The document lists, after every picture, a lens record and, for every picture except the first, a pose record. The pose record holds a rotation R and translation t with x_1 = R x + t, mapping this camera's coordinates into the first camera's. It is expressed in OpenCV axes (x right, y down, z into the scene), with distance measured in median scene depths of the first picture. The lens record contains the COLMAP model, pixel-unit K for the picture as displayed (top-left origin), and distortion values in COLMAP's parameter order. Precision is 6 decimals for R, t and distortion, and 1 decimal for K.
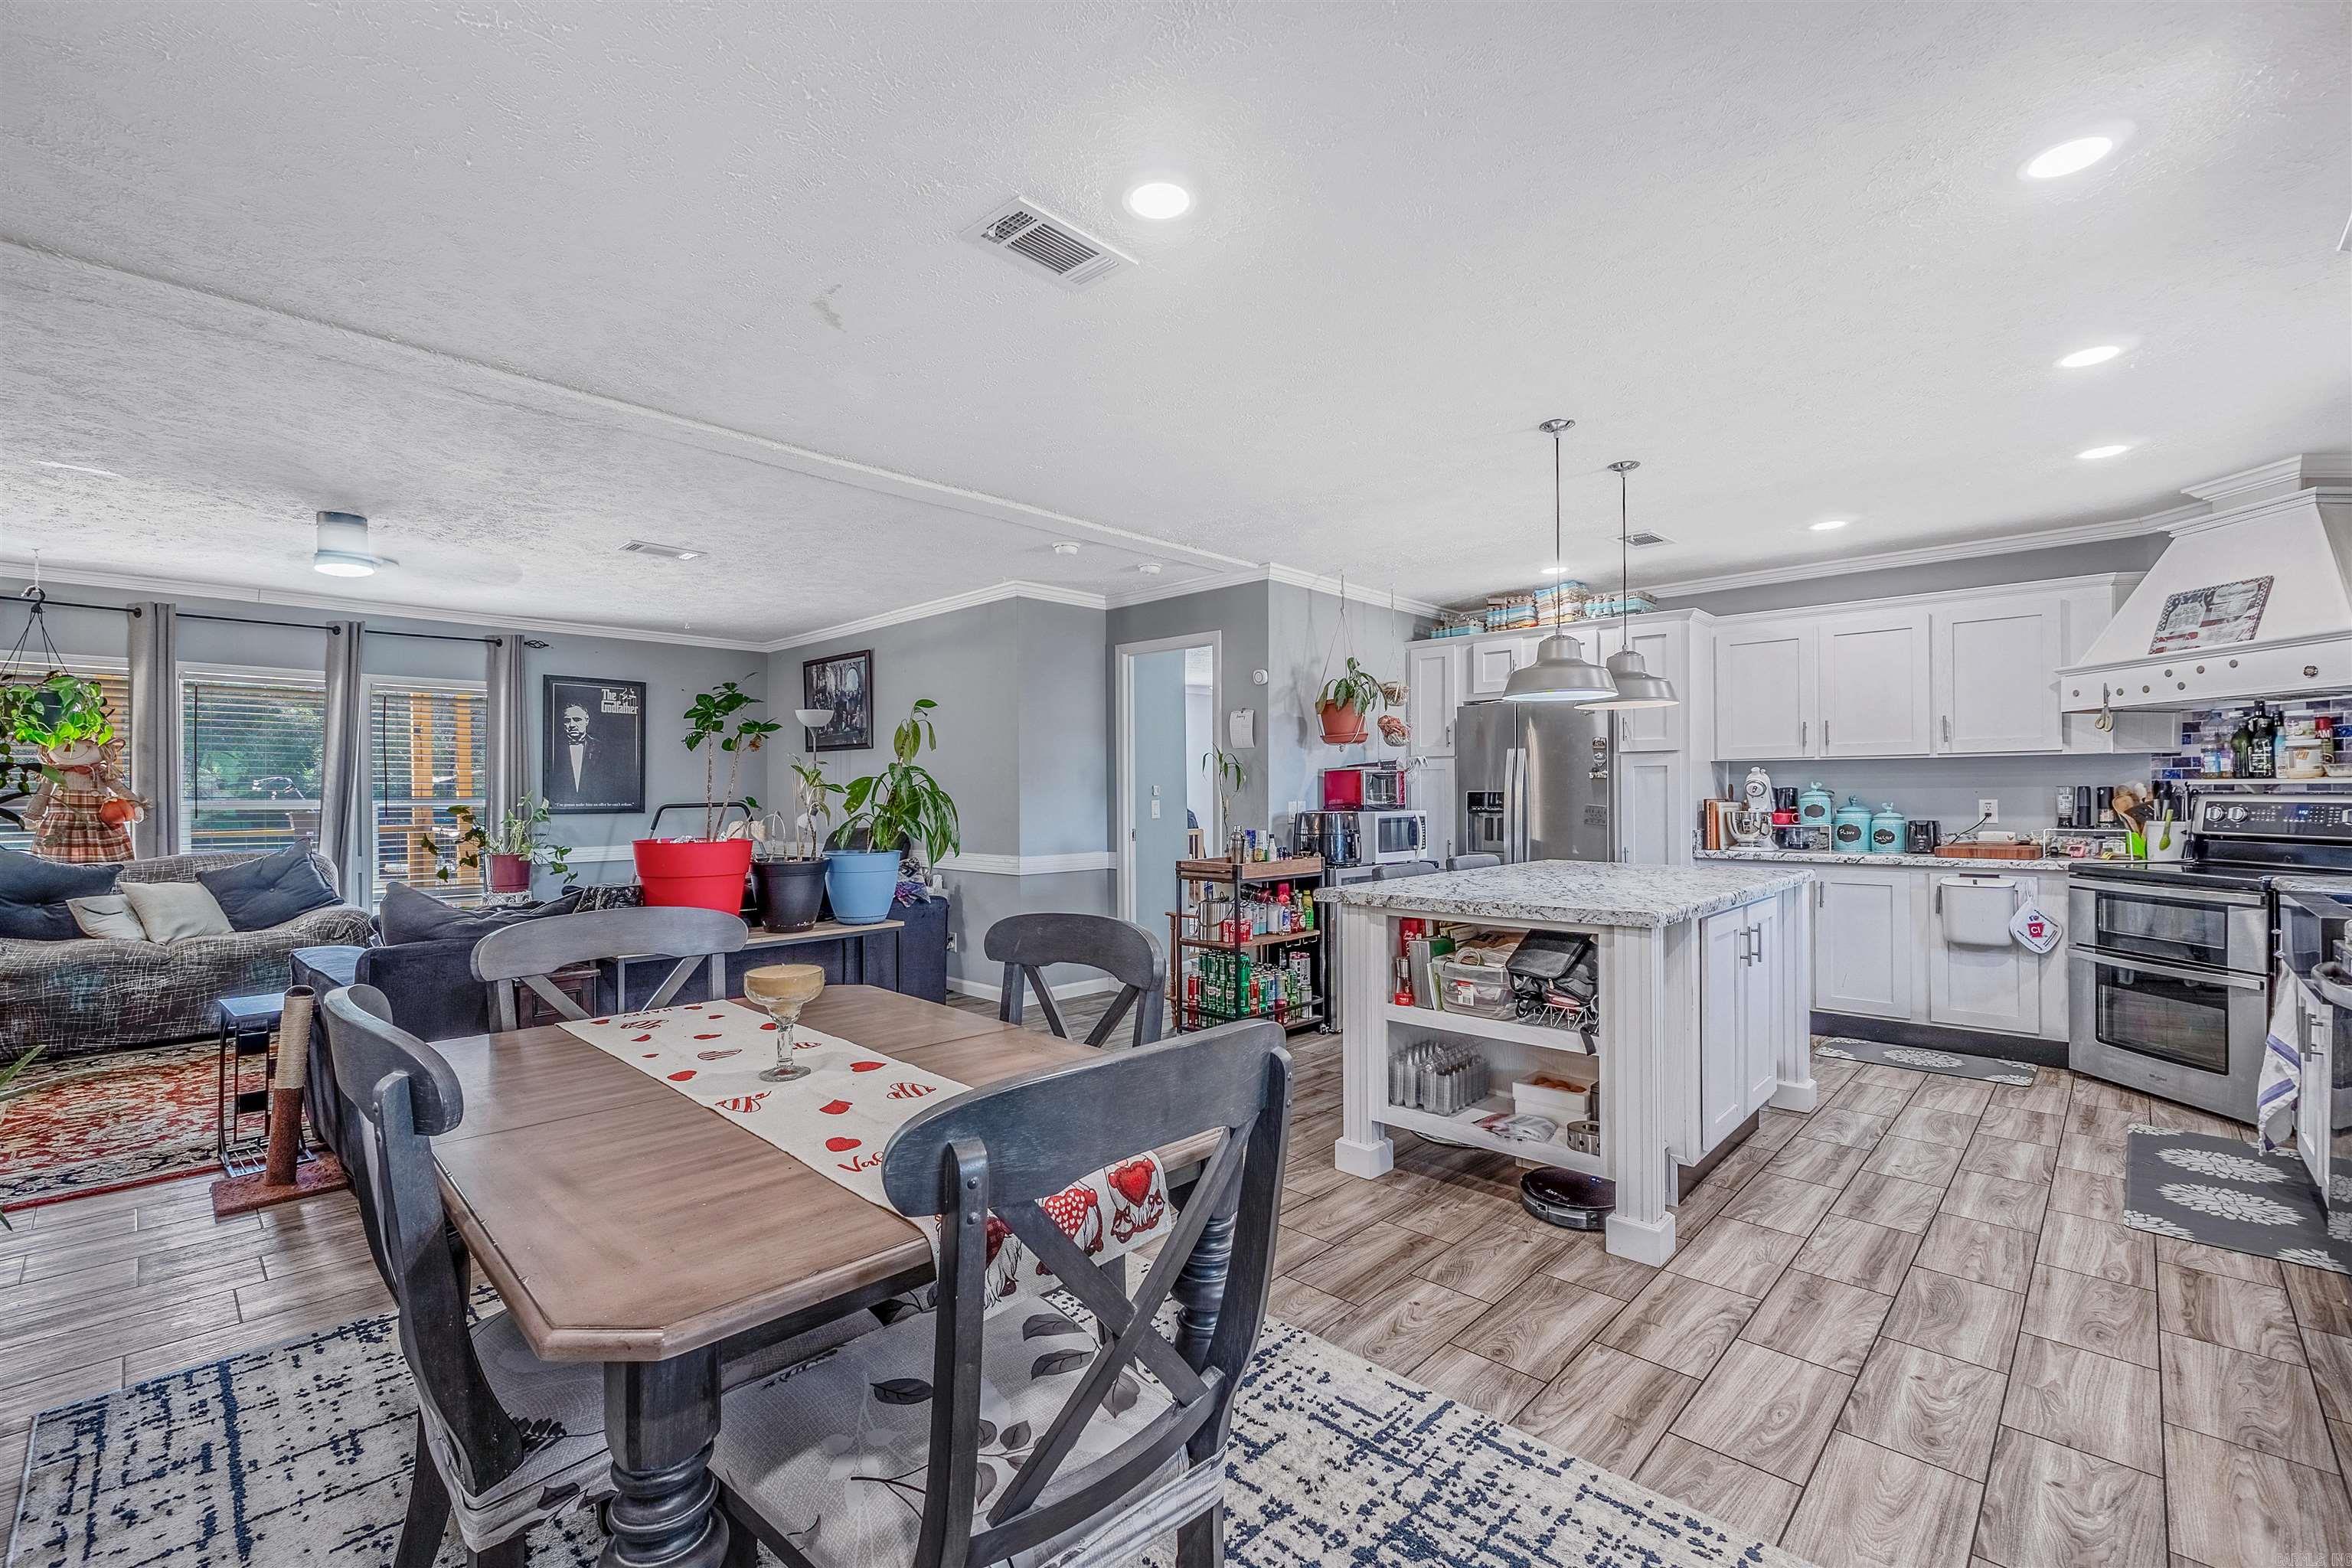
lens RADIAL K [[1006.9, 0, 1169.5], [0, 1006.9, 790.9], [0, 0, 1]] dist [-0.005264, -0.000184]
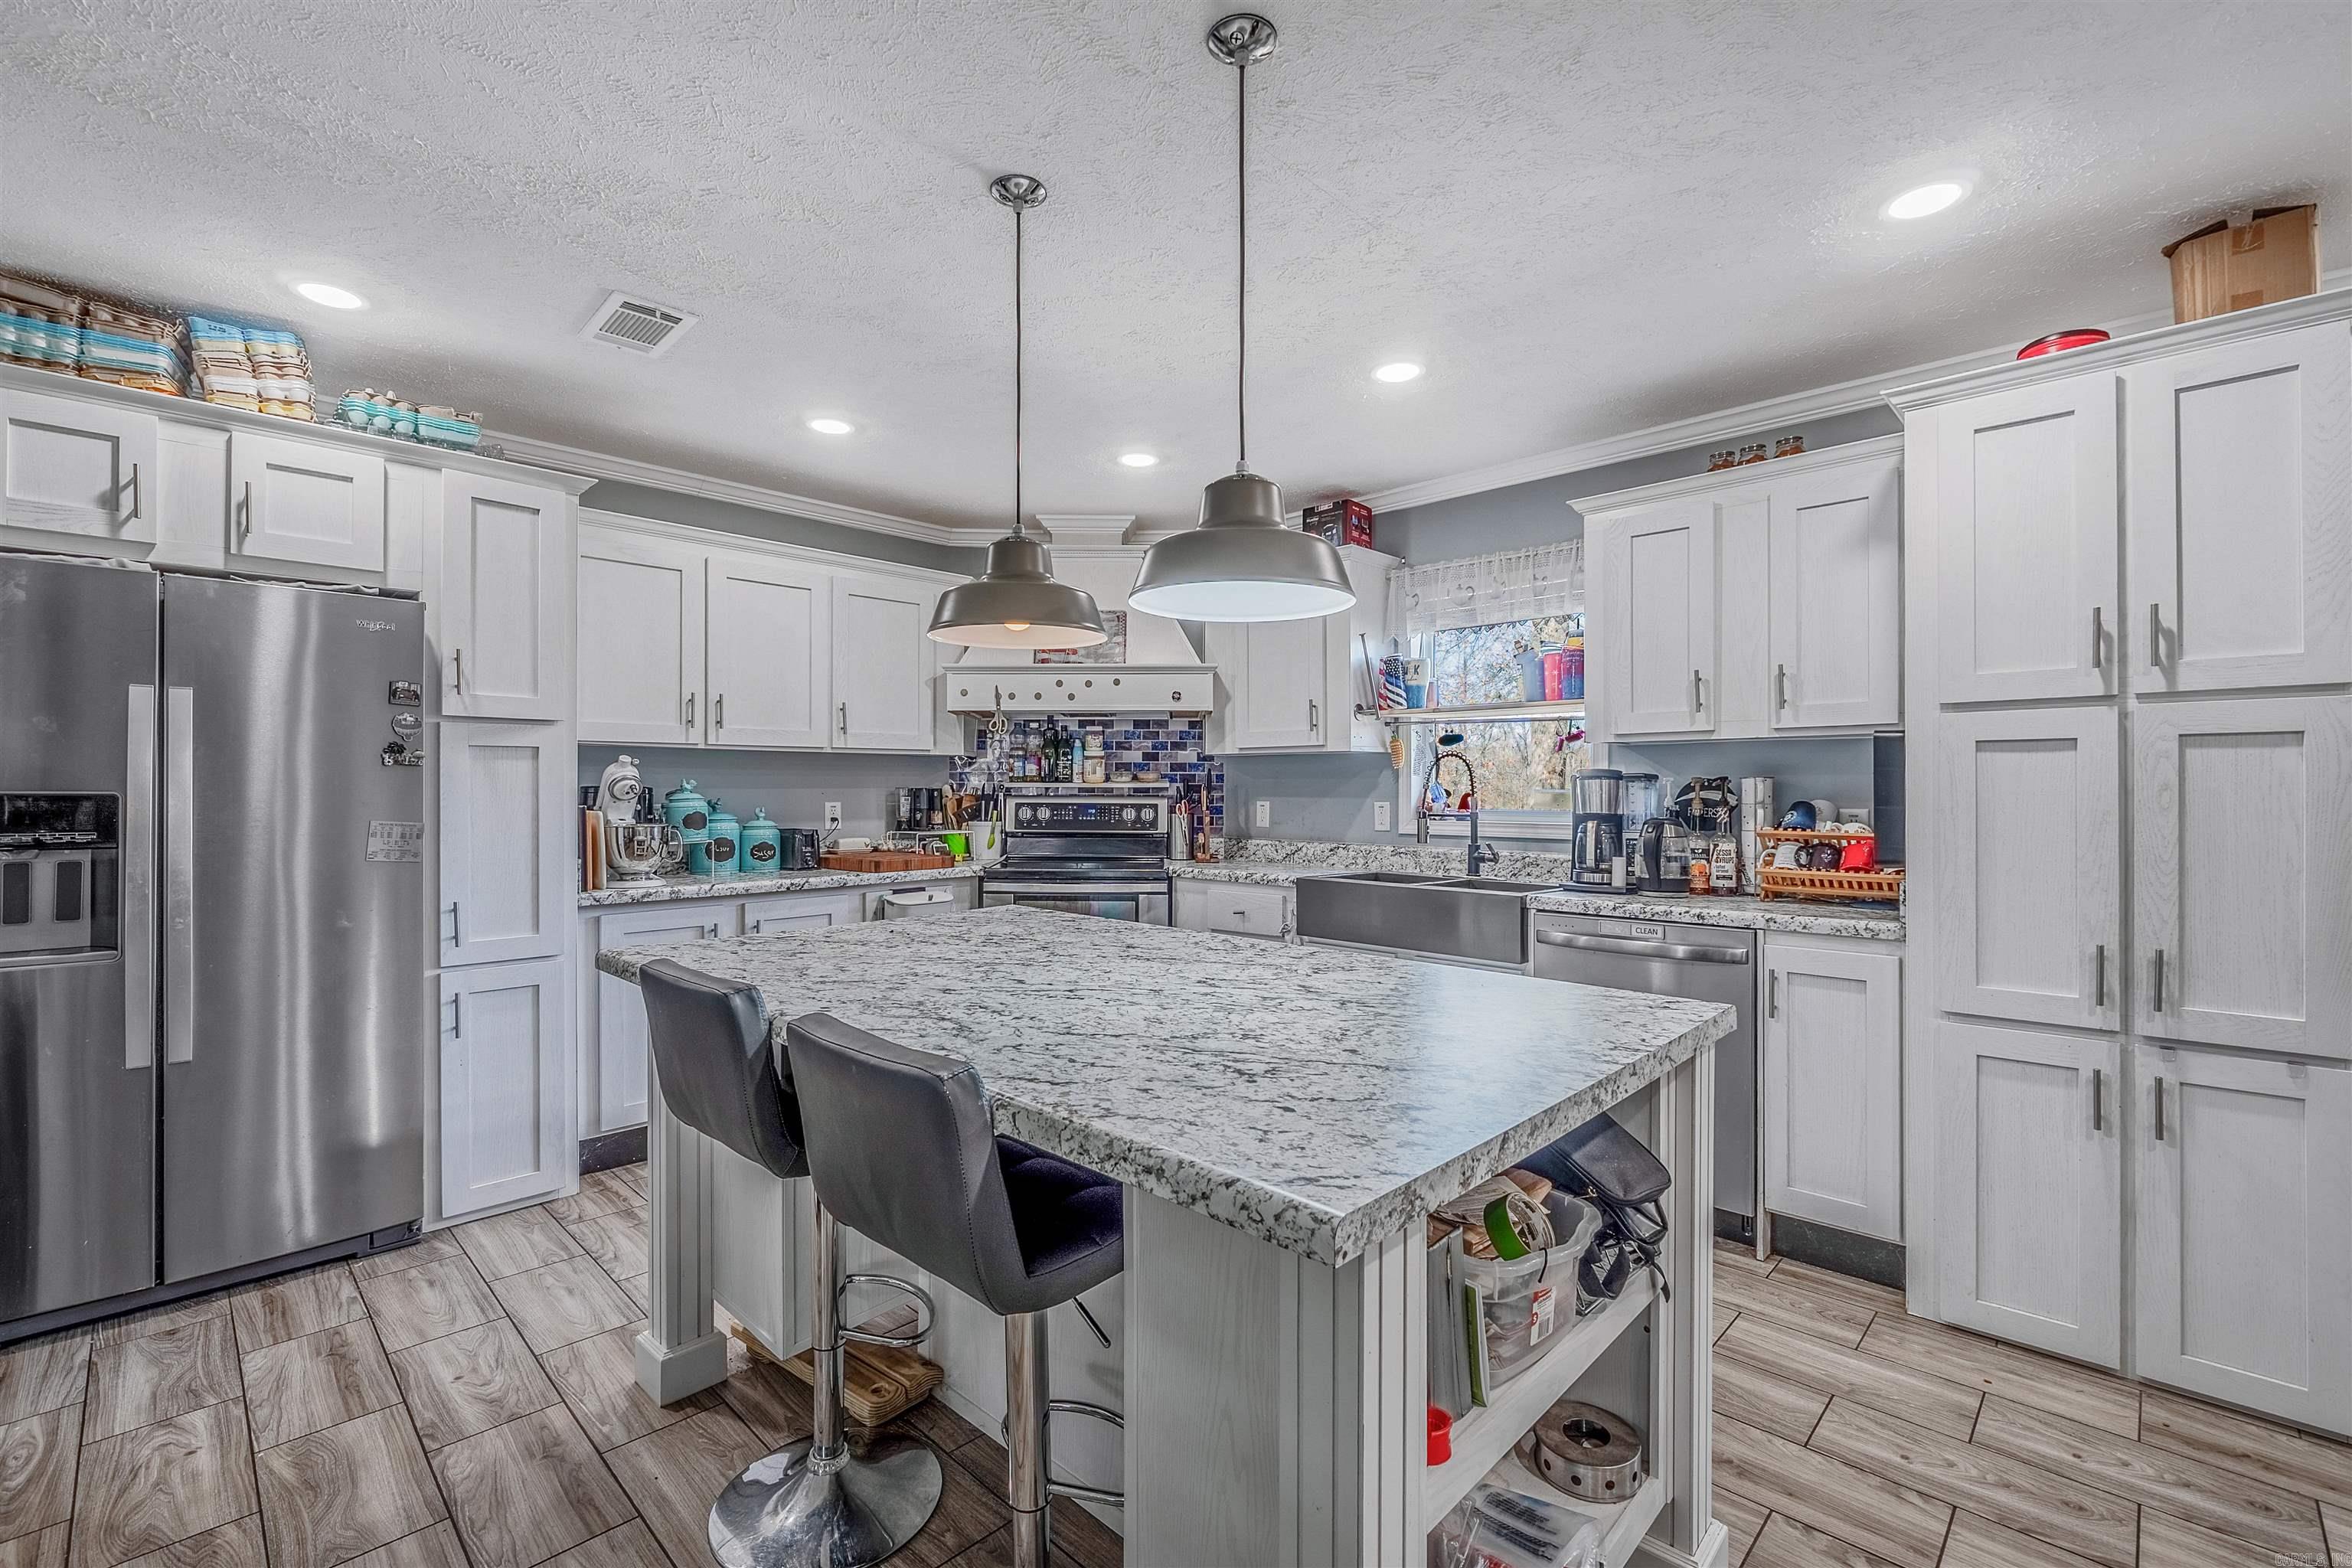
lens RADIAL K [[1015.5, 0, 1176.0], [0, 1015.5, 784.0], [0, 0, 1]] dist [-0.002080, -0.000058]
pose [[0.003899, 0.007144, 0.999967, -0.070178], [-0.005060, 0.999962, -0.007125, -0.002457], [-0.999980, -0.005033, 0.003935, 0.707940]]
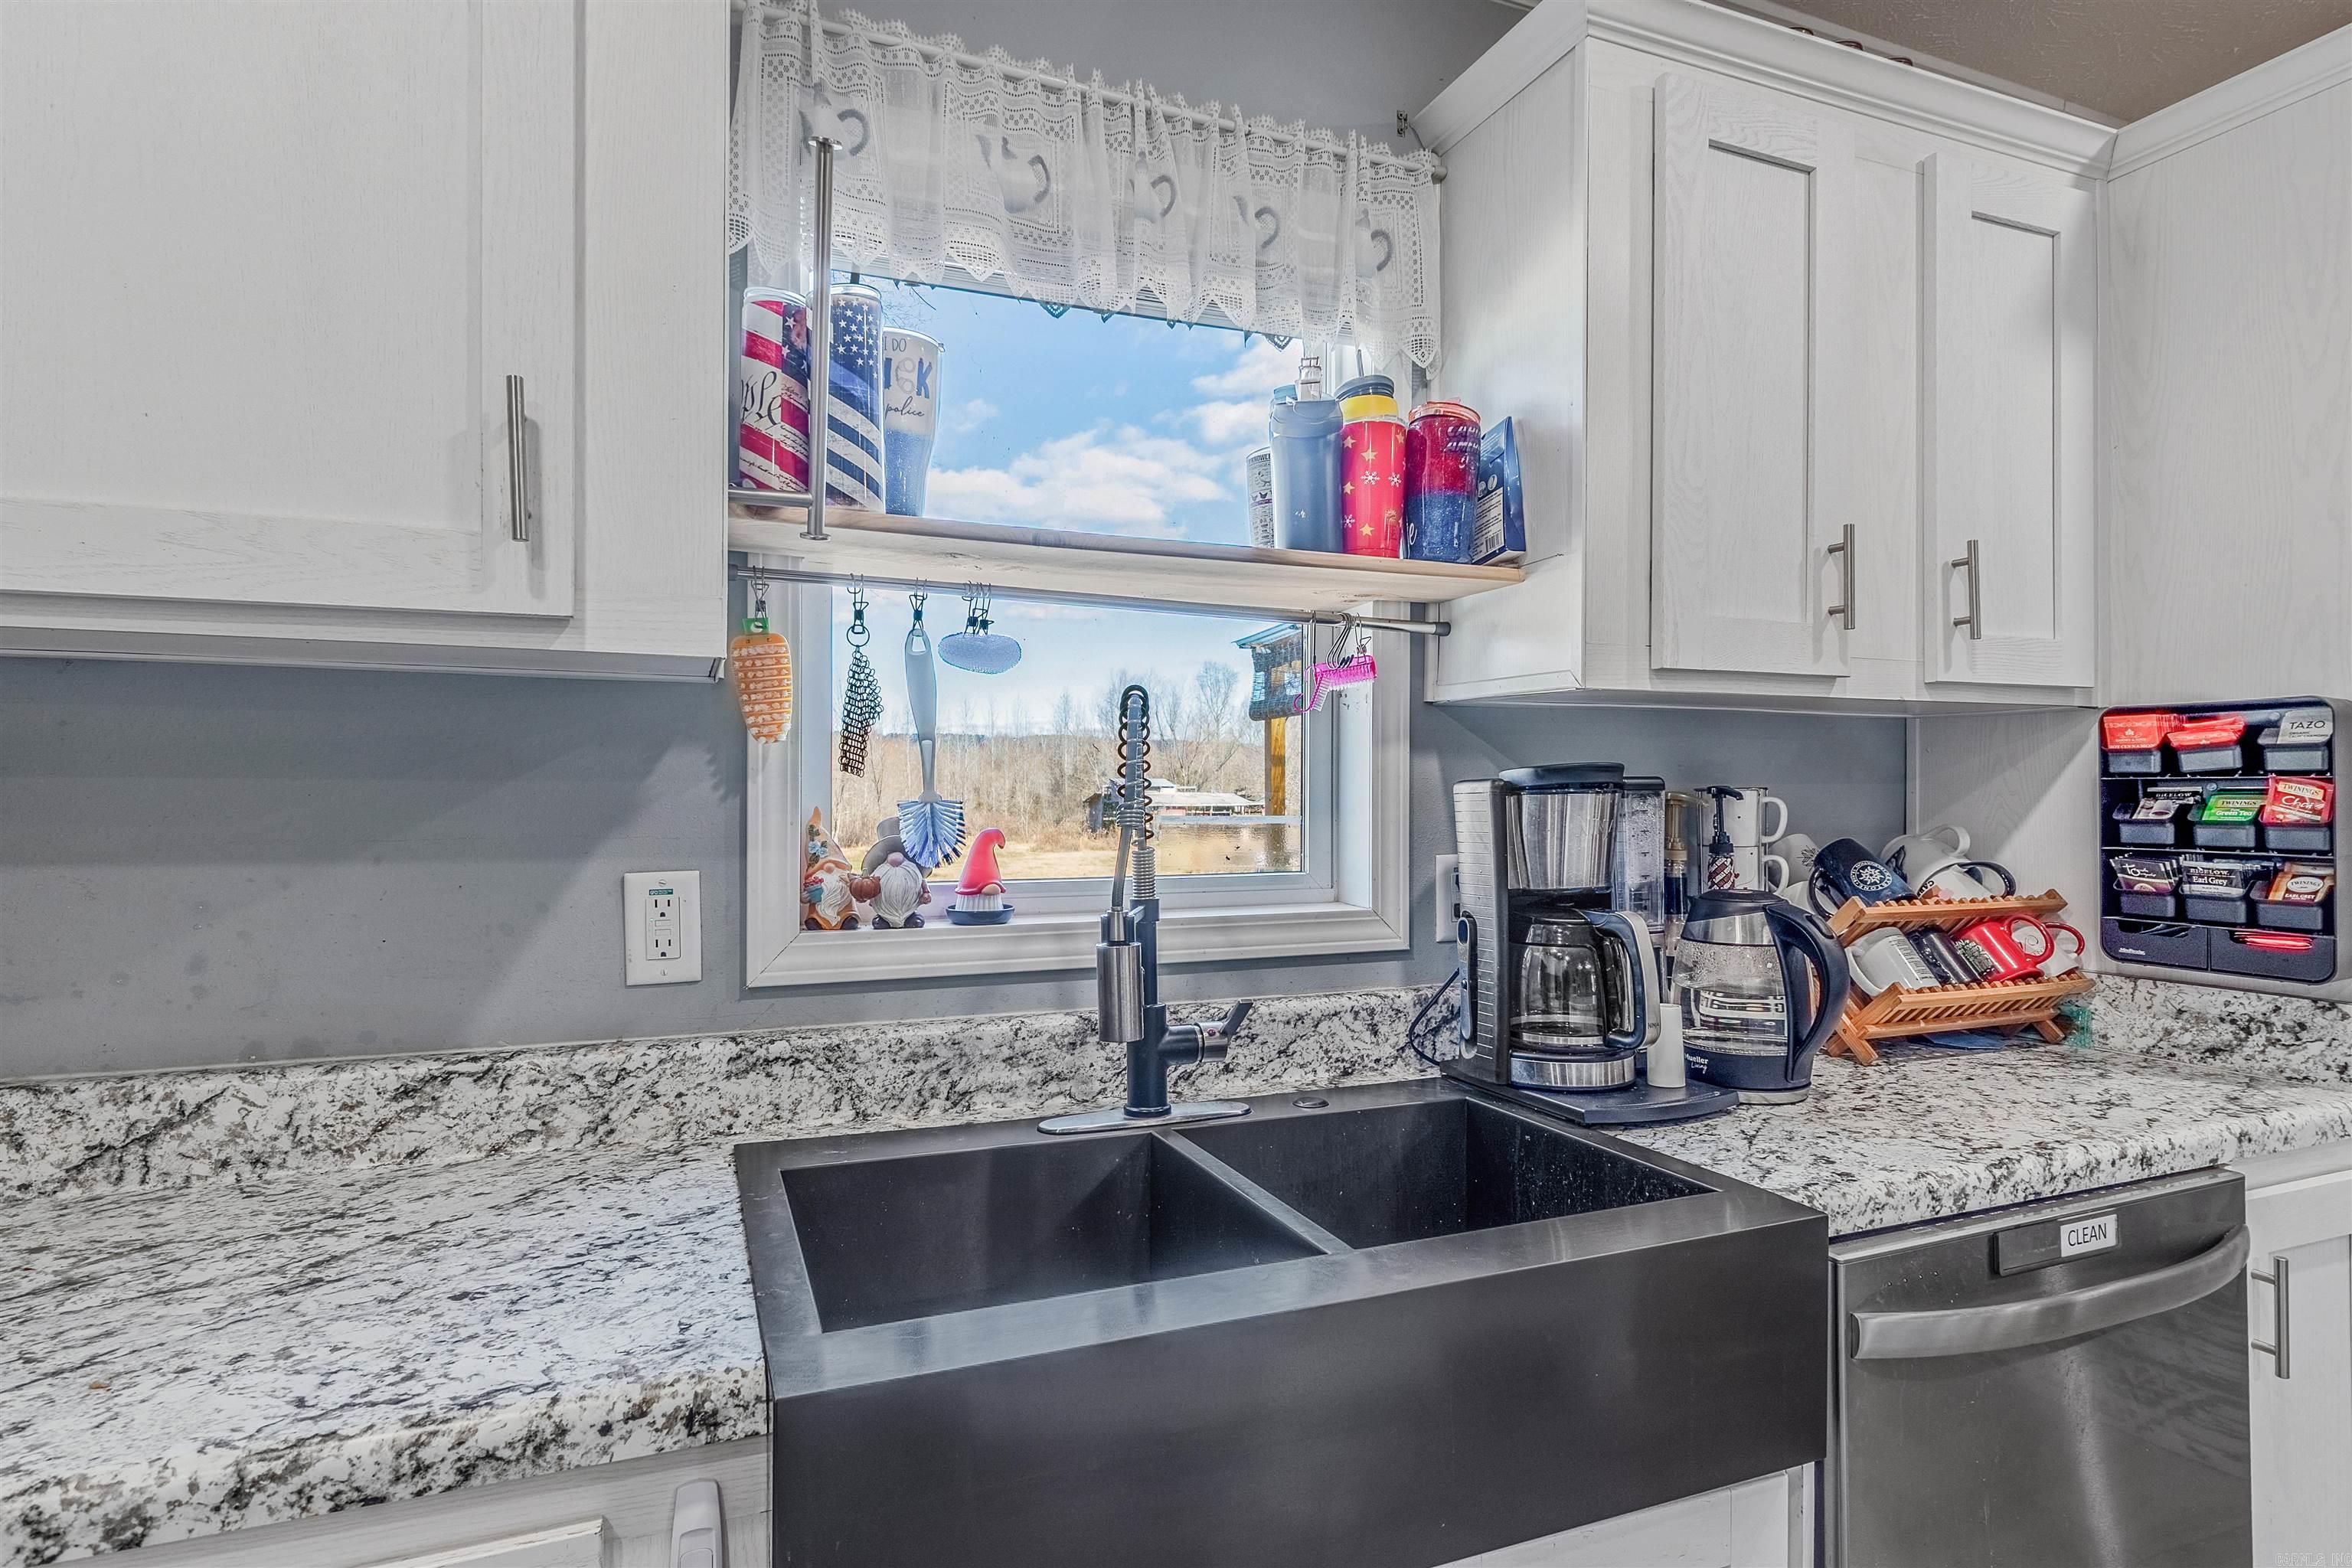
lens RADIAL K [[1243.6, 0, 1176.0], [0, 1243.6, 784.0], [0, 0, 1]] dist [-0.000504, -0.000055]
pose [[-0.912711, 0.004471, 0.408581, 0.581230], [0.000179, 0.999944, -0.010544, -0.010717], [-0.408606, -0.009550, -0.912661, 0.740263]]
